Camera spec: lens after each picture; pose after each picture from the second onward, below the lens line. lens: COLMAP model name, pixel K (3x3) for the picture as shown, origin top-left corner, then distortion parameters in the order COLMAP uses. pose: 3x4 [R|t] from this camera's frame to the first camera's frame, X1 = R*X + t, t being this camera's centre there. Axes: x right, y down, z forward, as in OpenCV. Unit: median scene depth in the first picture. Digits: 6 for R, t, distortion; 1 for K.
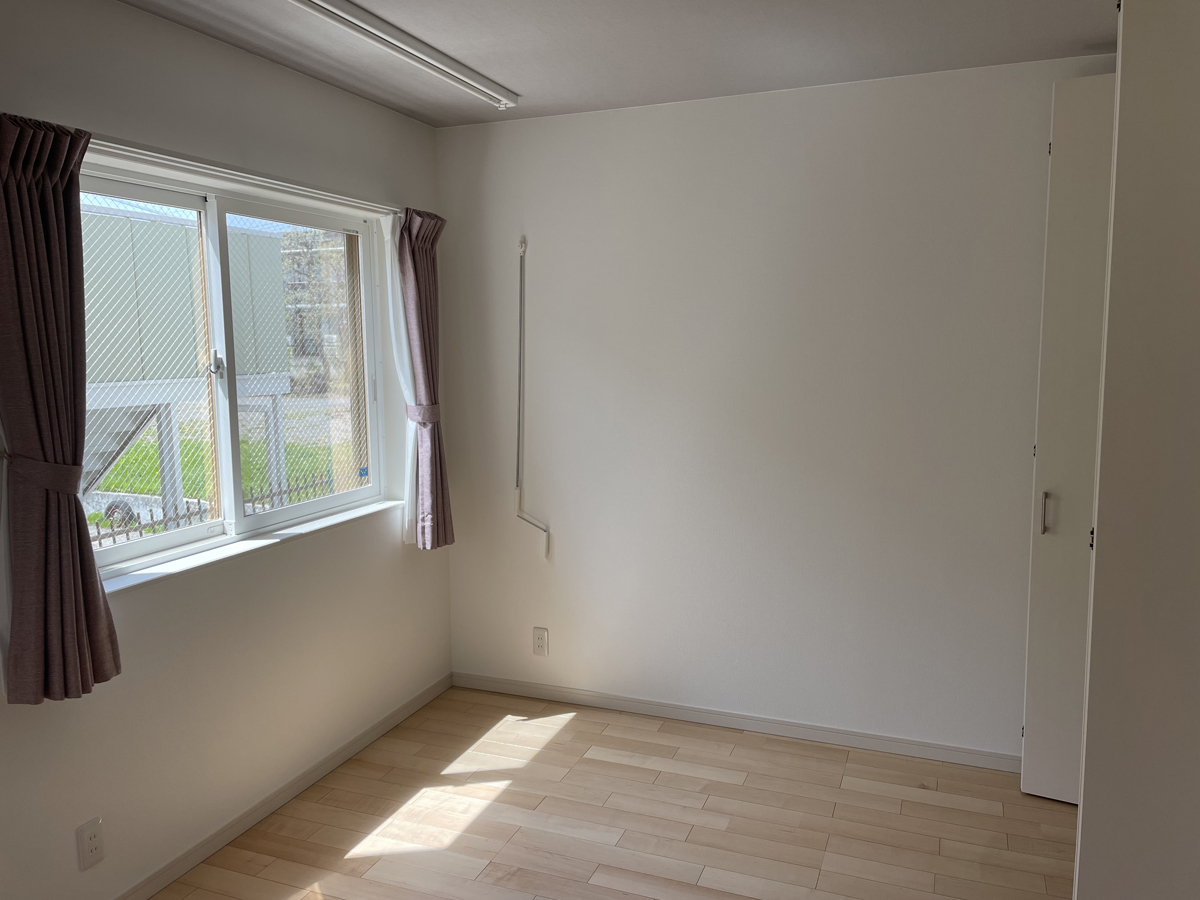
lens RADIAL K [[905.4, 0, 592.7], [0, 905.4, 450.6], [0, 0, 1]] dist [0.104132, -0.136037]
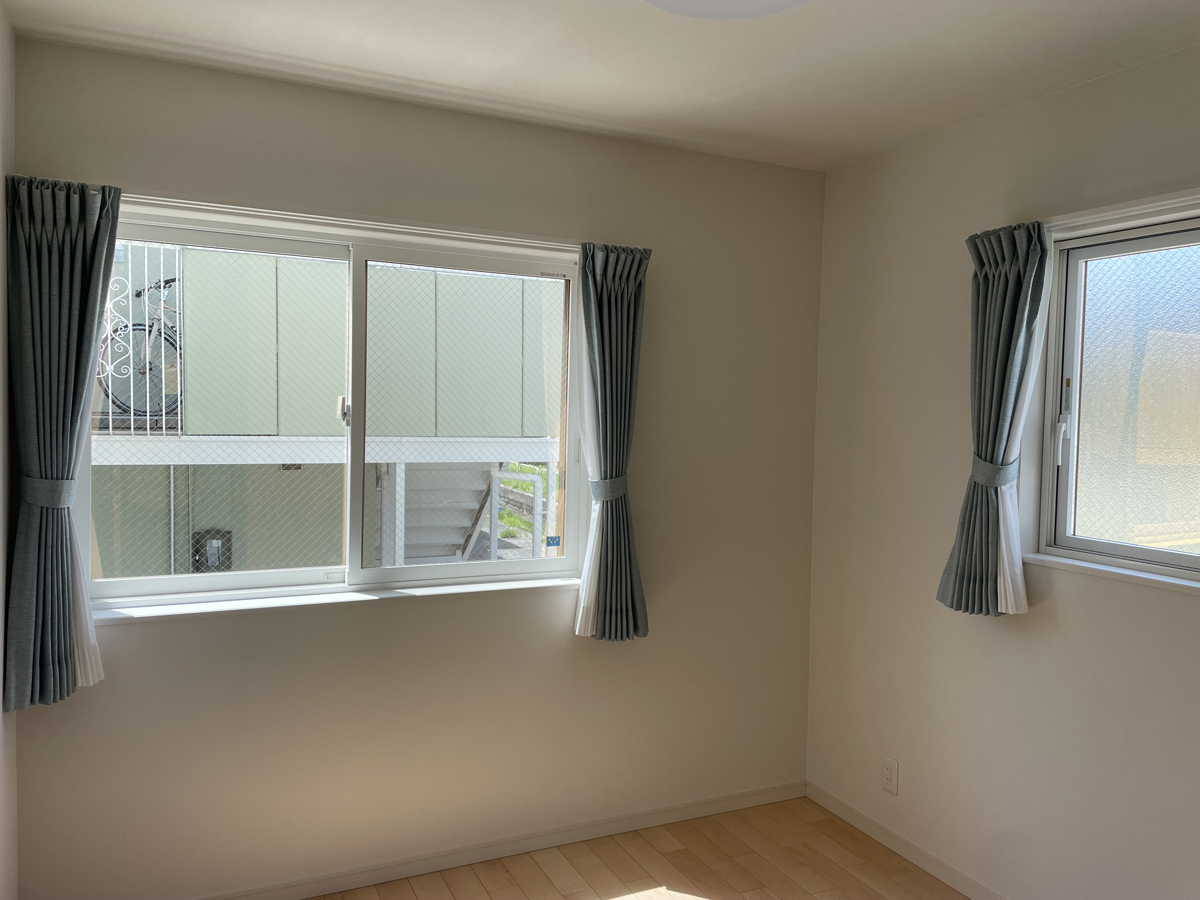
lens RADIAL K [[905.4, 0, 592.7], [0, 905.4, 450.6], [0, 0, 1]] dist [0.104132, -0.136037]
pose [[0.759567, 0.054618, -0.648132, 0.431670], [-0.102634, 0.994049, -0.036512, -0.041874], [0.642281, 0.094254, 0.760652, 0.413537]]
